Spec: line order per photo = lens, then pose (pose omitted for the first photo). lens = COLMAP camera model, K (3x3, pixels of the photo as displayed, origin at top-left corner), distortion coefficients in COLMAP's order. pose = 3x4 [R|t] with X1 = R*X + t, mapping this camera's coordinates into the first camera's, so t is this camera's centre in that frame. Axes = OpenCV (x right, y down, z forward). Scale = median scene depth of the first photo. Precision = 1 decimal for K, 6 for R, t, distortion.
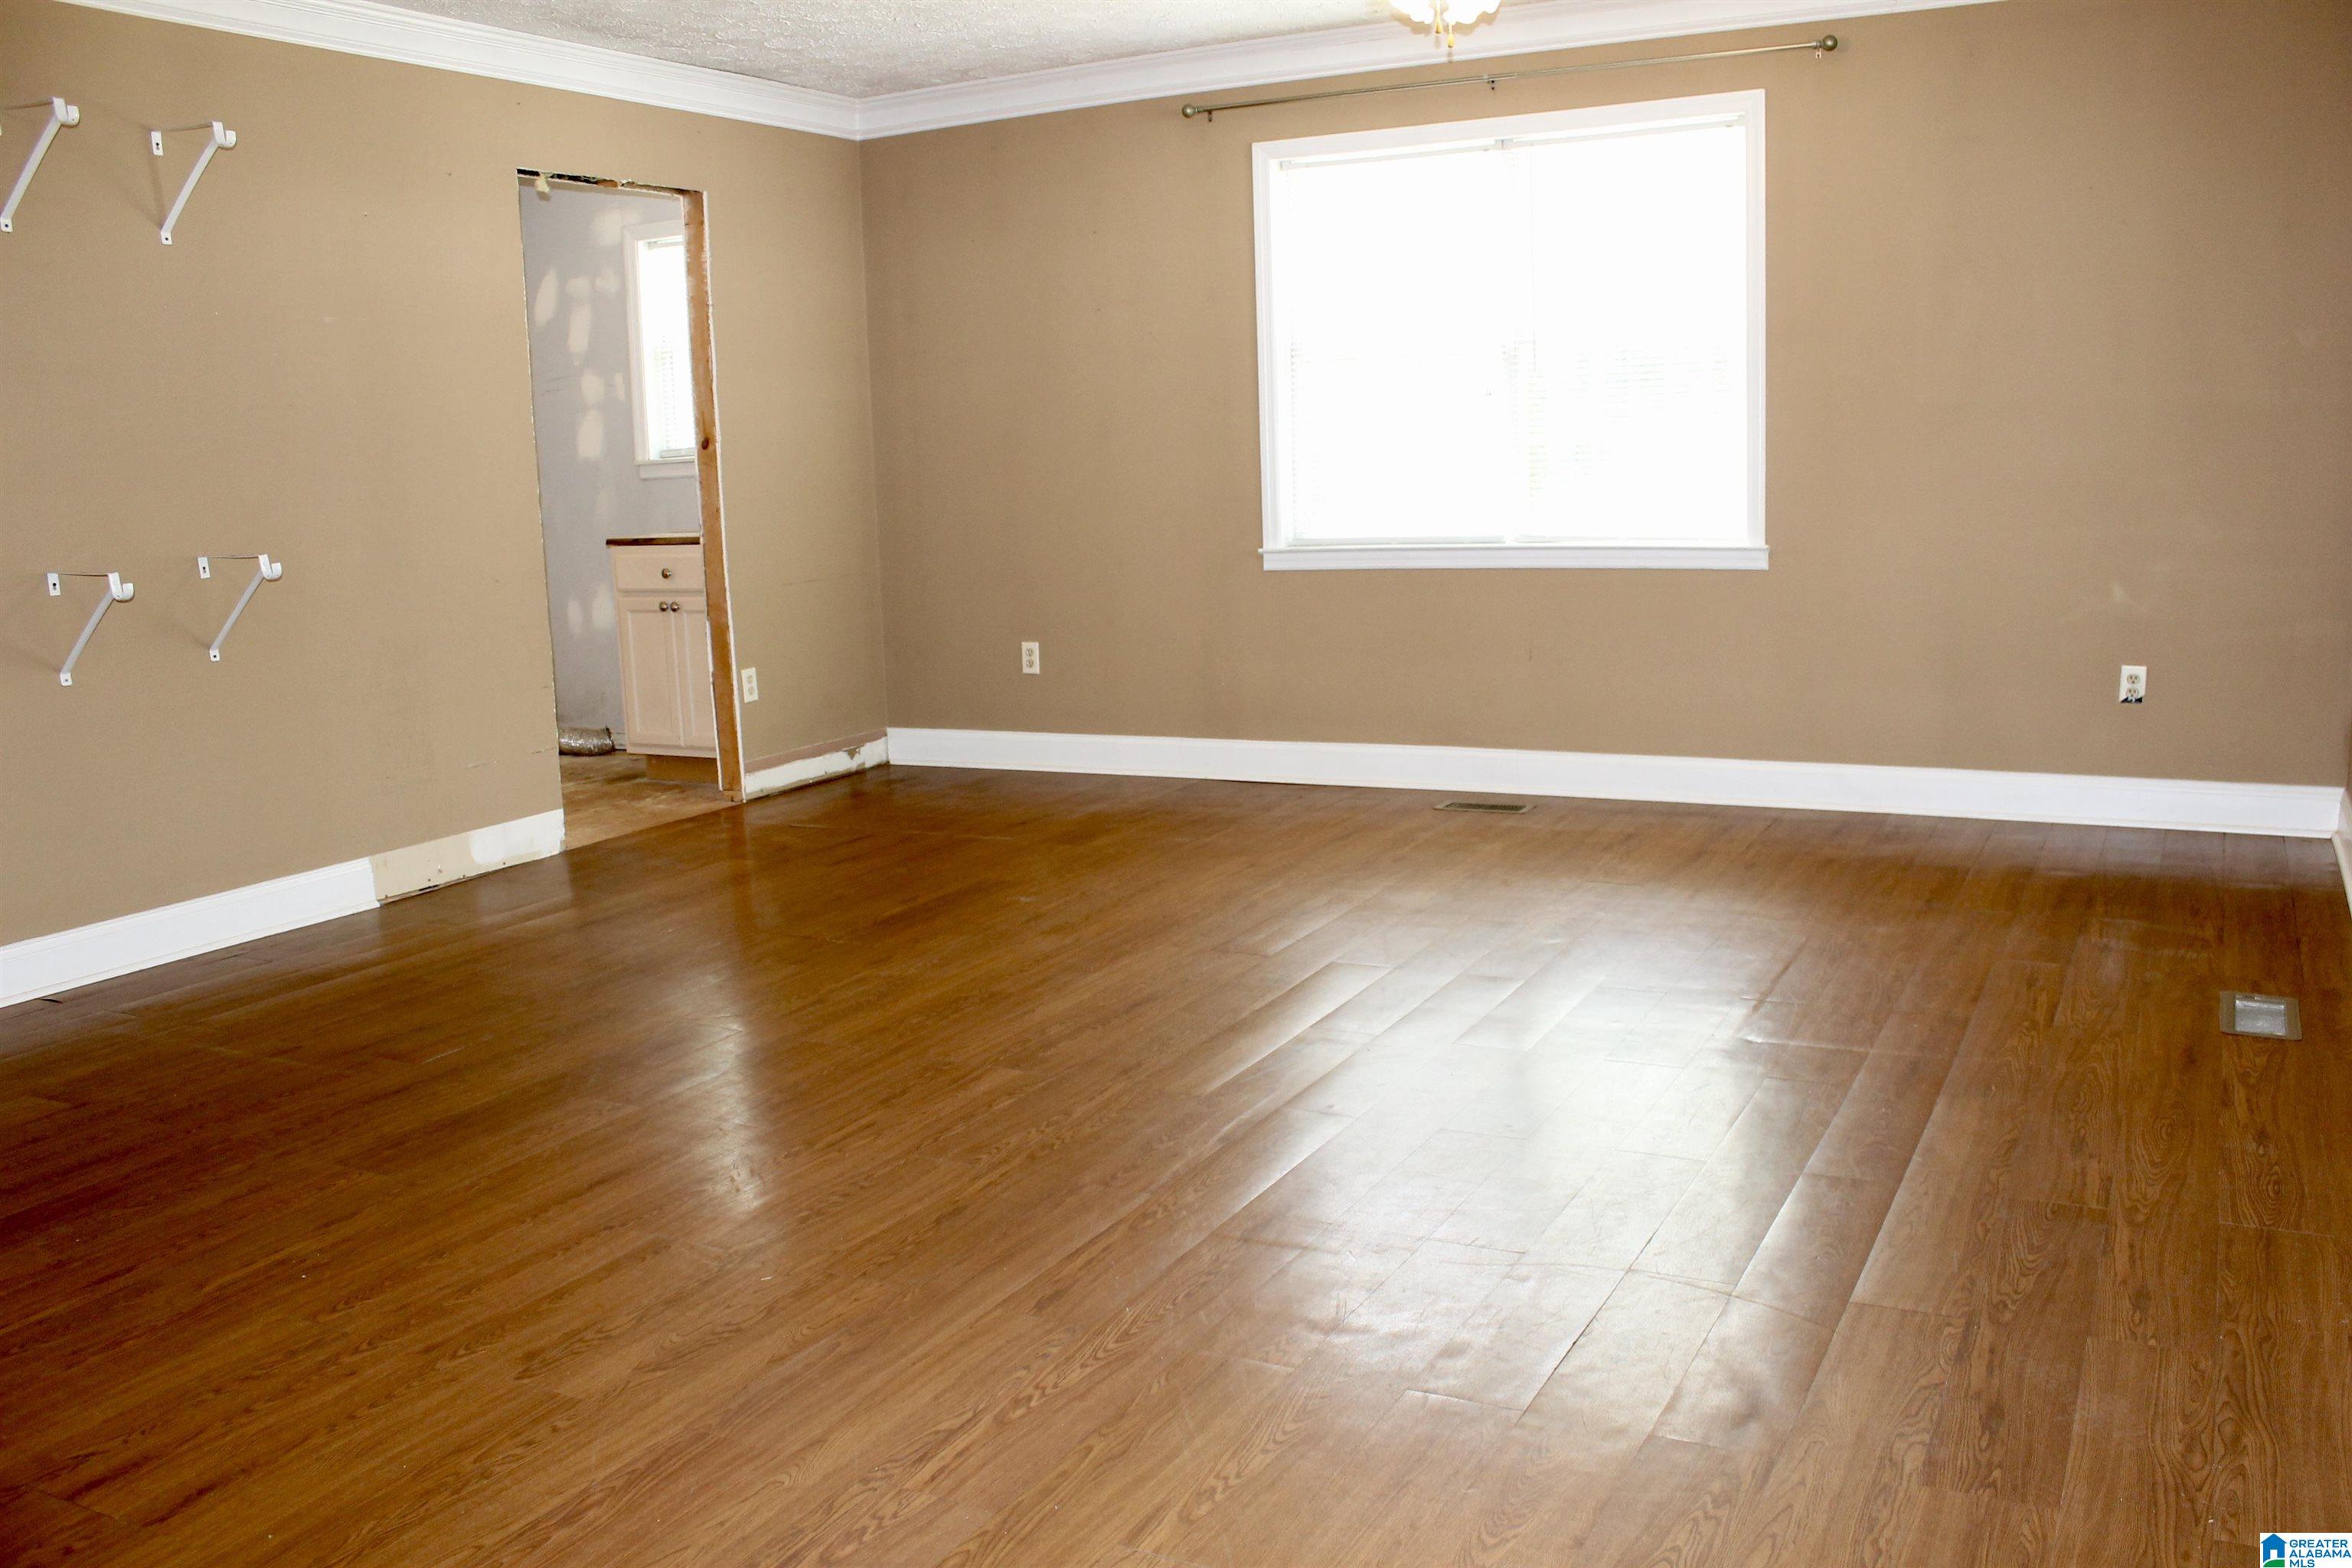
lens RADIAL K [[1986.6, 0, 1176.0], [0, 1986.6, 784.0], [0, 0, 1]] dist [-0.178326, 0.182058]
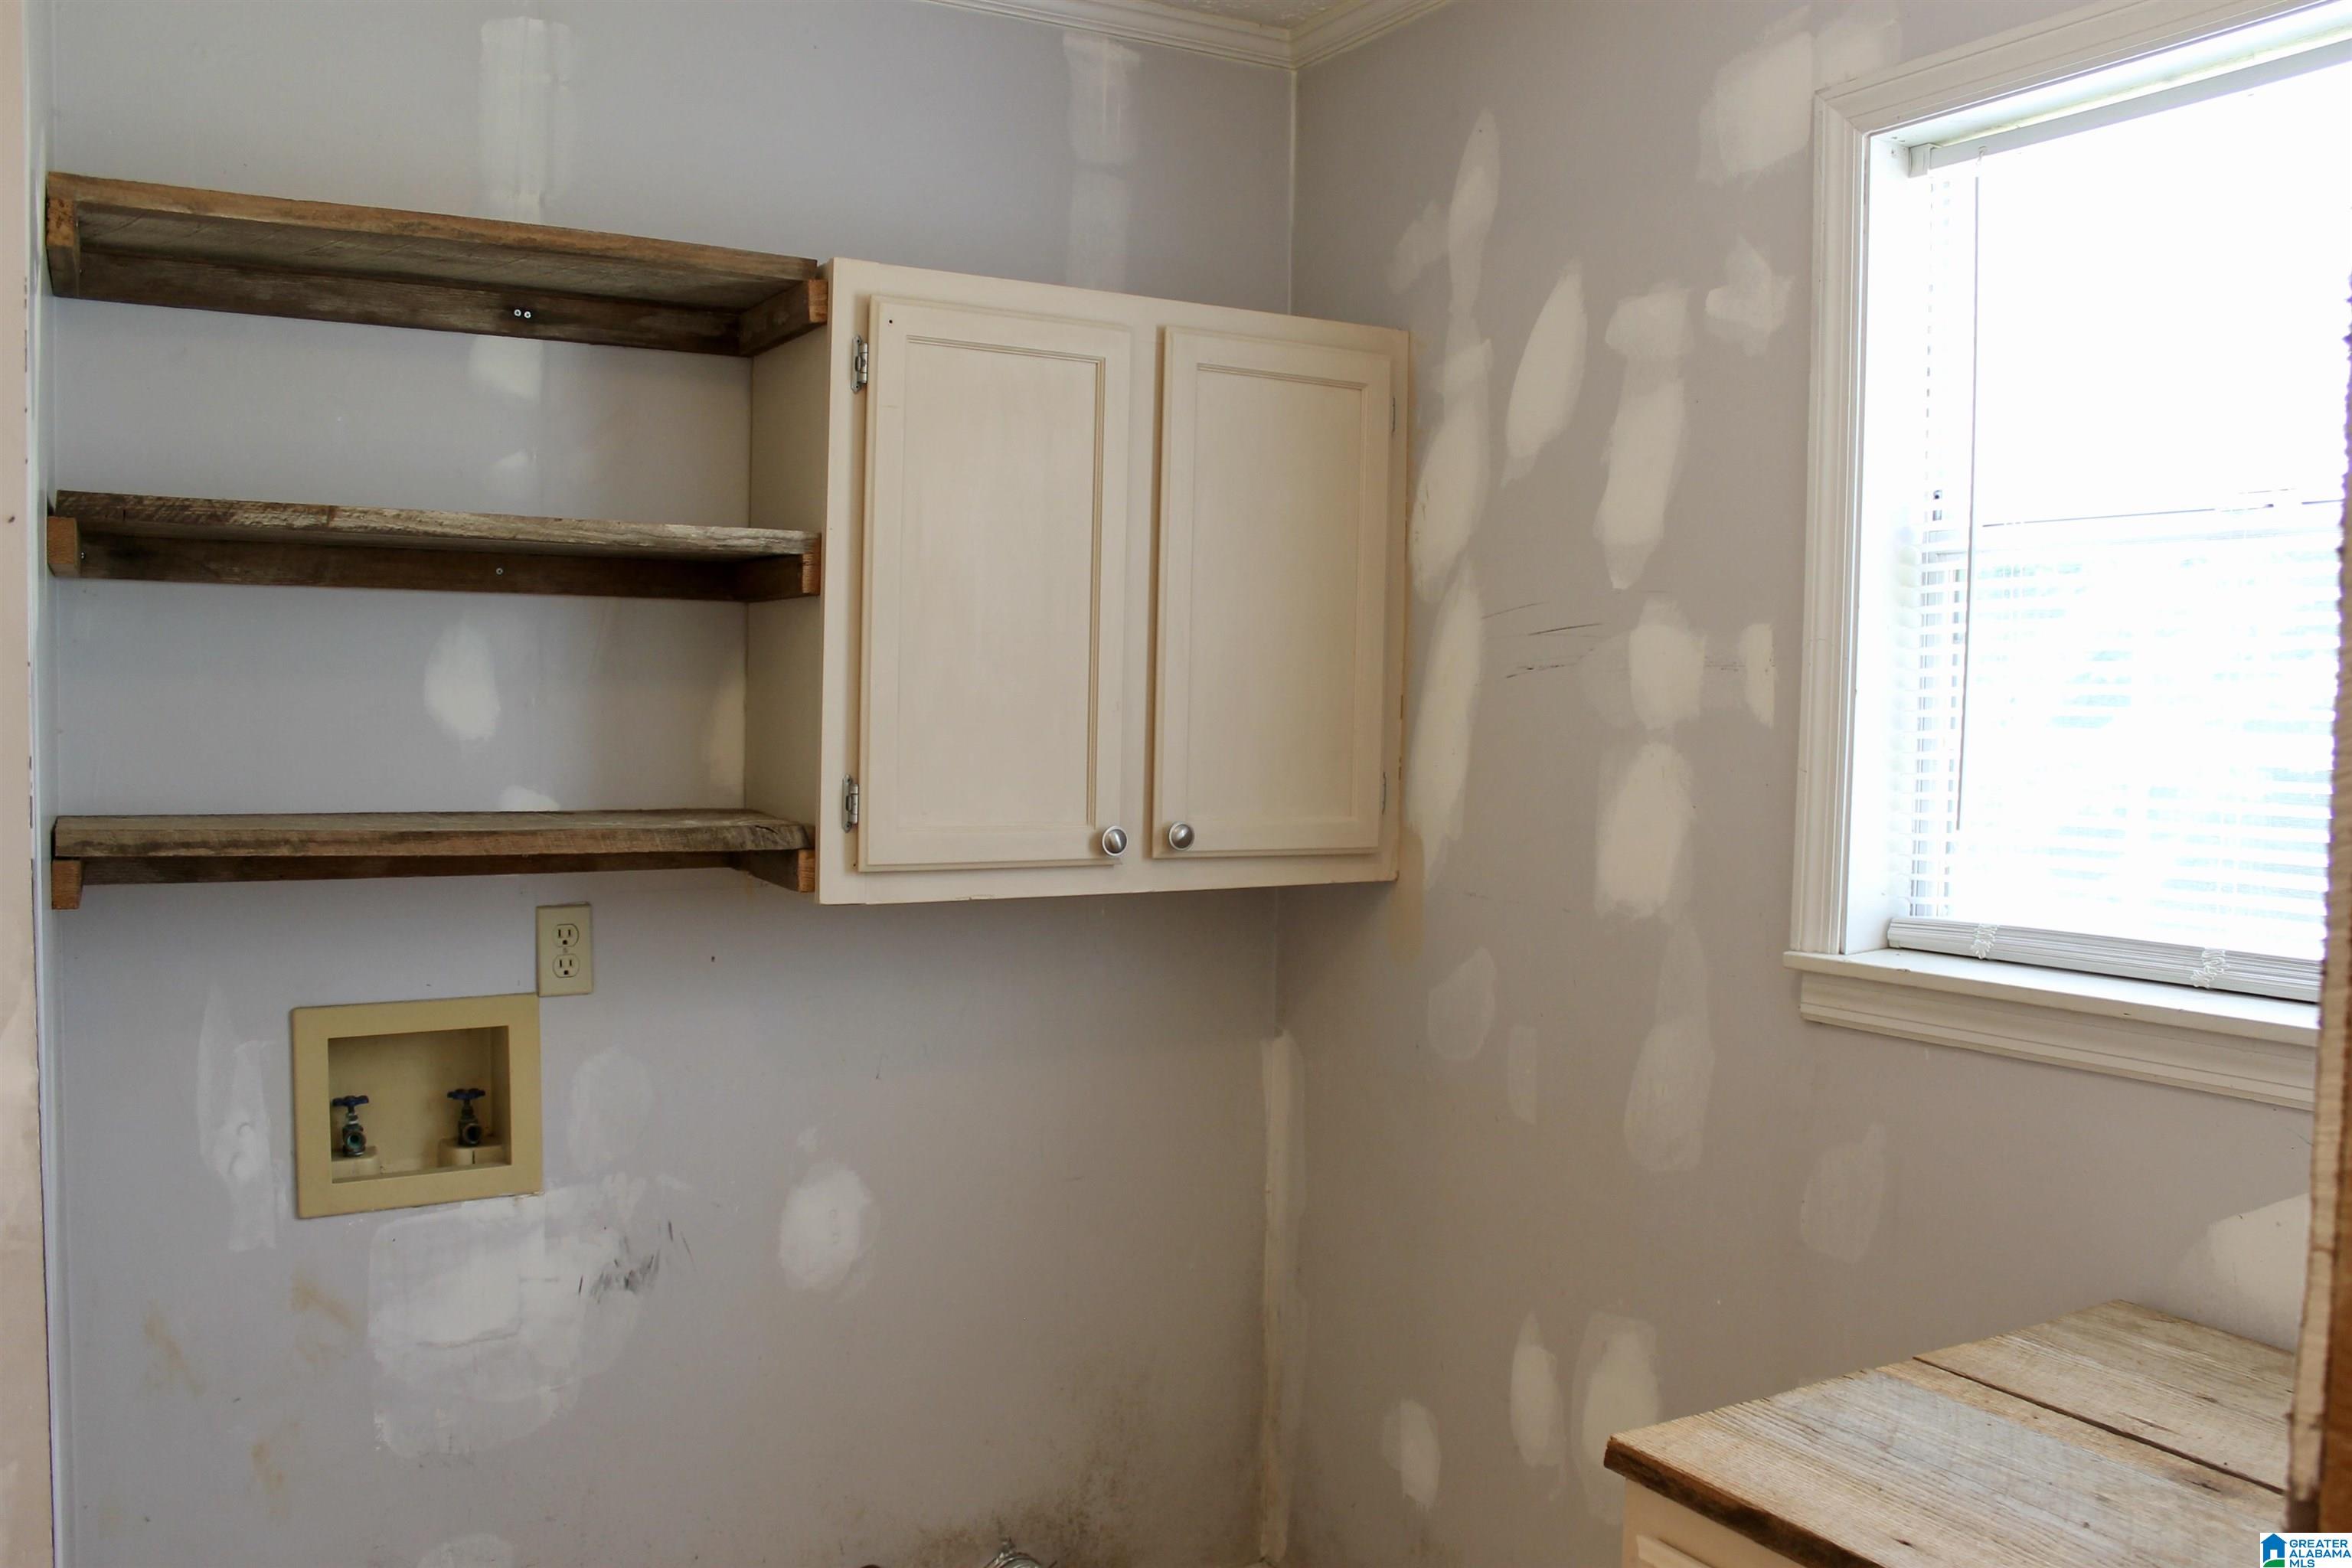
lens RADIAL K [[1986.6, 0, 1176.0], [0, 1986.6, 784.0], [0, 0, 1]] dist [-0.178326, 0.182058]
pose [[0.843803, 0.073936, -0.531535, -0.267950], [-0.141640, 0.986026, -0.087695, -0.197318], [0.517623, 0.149283, 0.842485, 0.941152]]
